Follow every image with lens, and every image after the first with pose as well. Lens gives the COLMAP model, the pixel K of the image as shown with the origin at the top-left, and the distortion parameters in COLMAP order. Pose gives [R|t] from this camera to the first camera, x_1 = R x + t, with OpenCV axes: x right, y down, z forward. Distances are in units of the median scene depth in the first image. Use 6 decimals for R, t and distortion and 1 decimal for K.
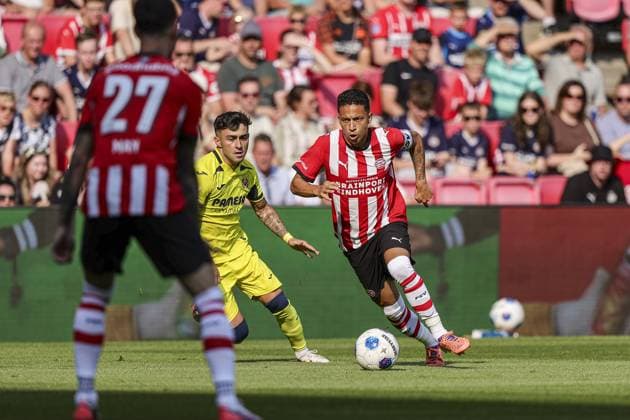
lens RADIAL K [[2371.2, 0, 315.0], [0, 2371.2, 210.0], [0, 0, 1]] dist [-0.015090, -0.239922]
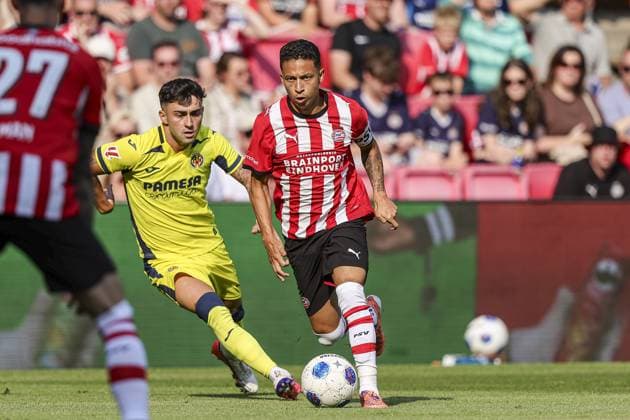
lens RADIAL K [[2371.2, 0, 315.0], [0, 2371.2, 210.0], [0, 0, 1]] dist [-0.015090, -0.239922]
pose [[0.999358, 0.001456, 0.035802, -0.006151], [-0.000965, 0.999905, -0.013736, 0.012394], [-0.035819, 0.013693, 0.999264, 0.197002]]
